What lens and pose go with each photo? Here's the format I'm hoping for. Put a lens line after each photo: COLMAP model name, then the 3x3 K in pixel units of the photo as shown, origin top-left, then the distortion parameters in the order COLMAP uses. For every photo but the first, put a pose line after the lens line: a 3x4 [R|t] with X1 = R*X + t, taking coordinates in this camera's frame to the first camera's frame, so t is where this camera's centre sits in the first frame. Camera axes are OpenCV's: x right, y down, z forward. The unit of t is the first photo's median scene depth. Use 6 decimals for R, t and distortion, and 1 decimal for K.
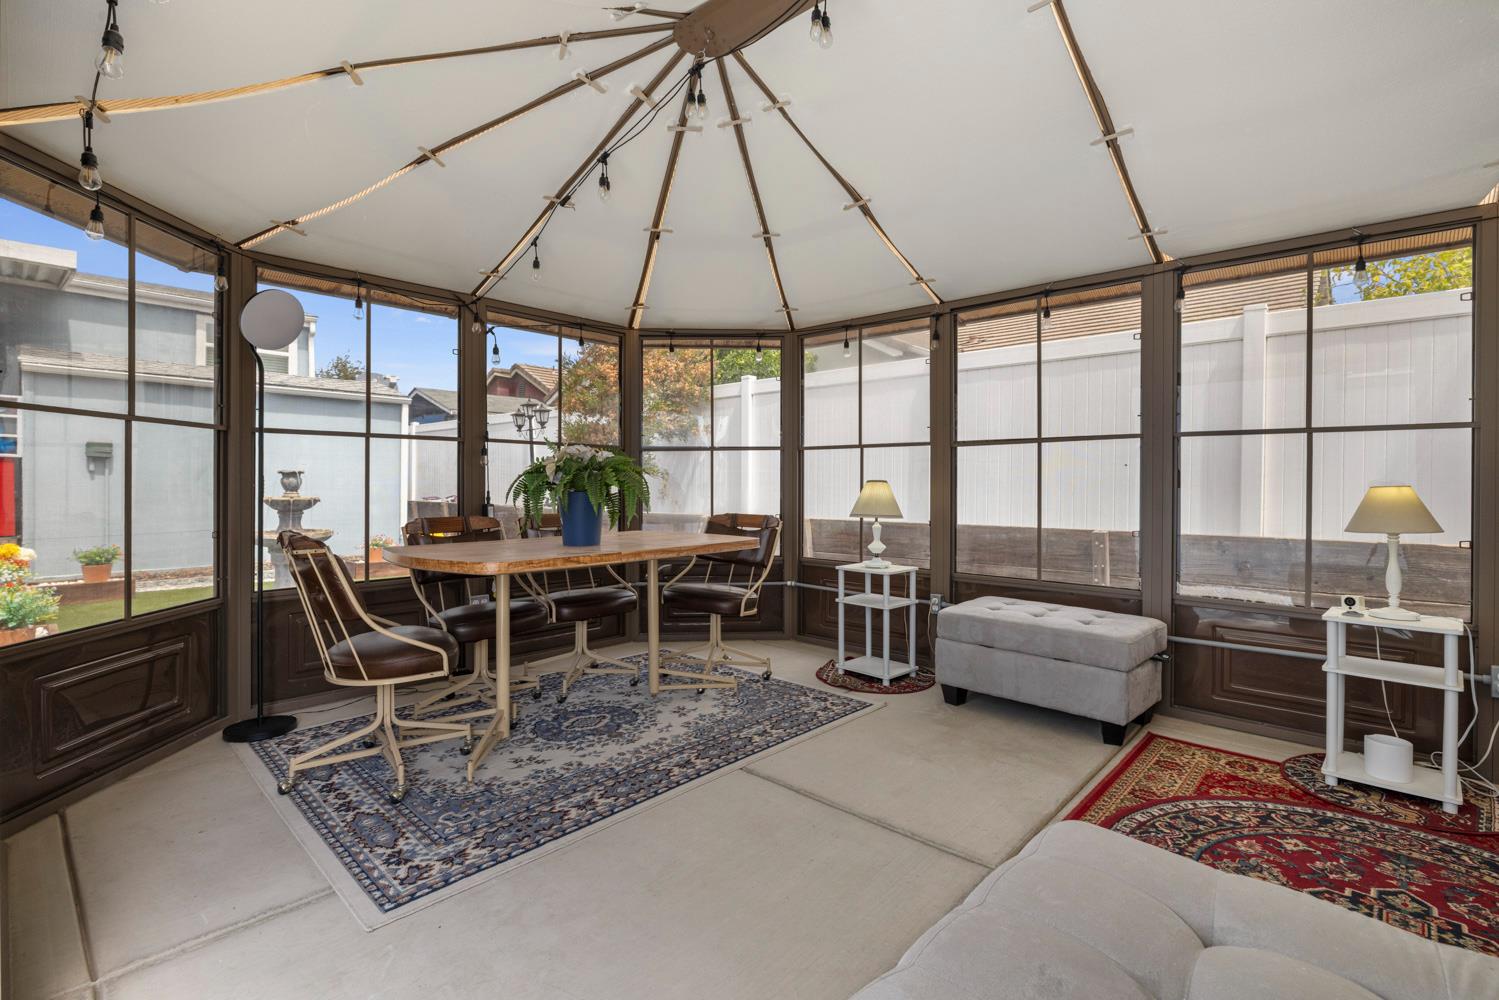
lens RADIAL K [[695.4, 0, 753.3], [0, 695.4, 484.7], [0, 0, 1]] dist [-0.011374, 0.002557]
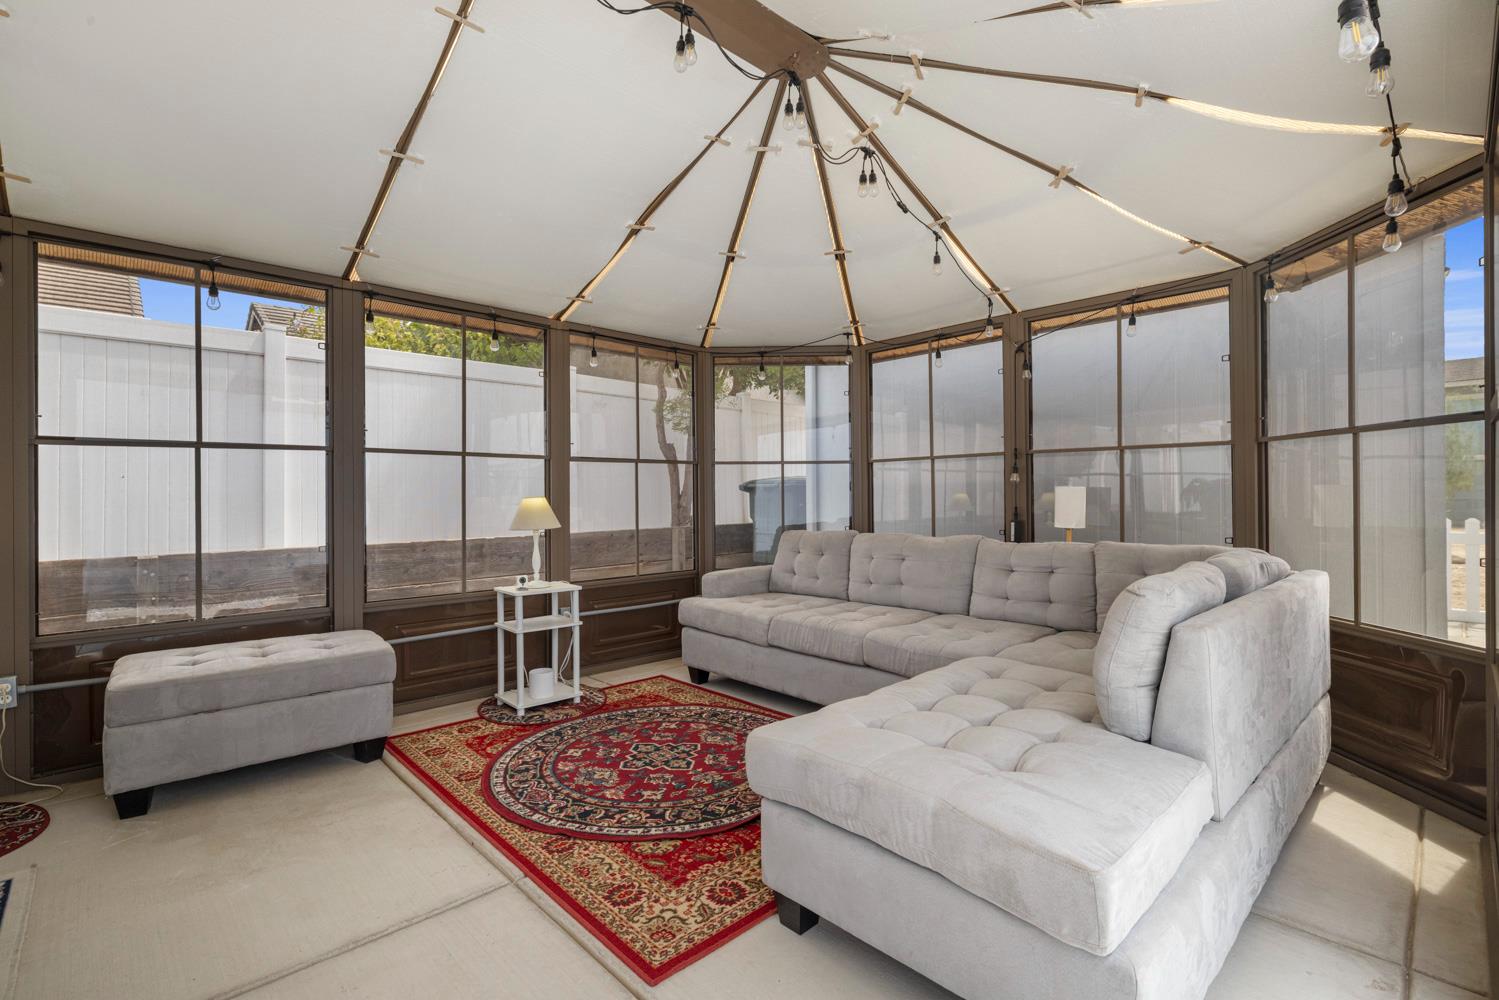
lens RADIAL K [[672.0, 0, 750.9], [0, 672.0, 490.6], [0, 0, 1]] dist [0.004267, -0.000135]
pose [[0.074392, 0.000932, 0.997229, -0.457179], [0.009439, 0.999954, -0.001638, -0.005489], [-0.997184, 0.009535, 0.074379, 0.437321]]
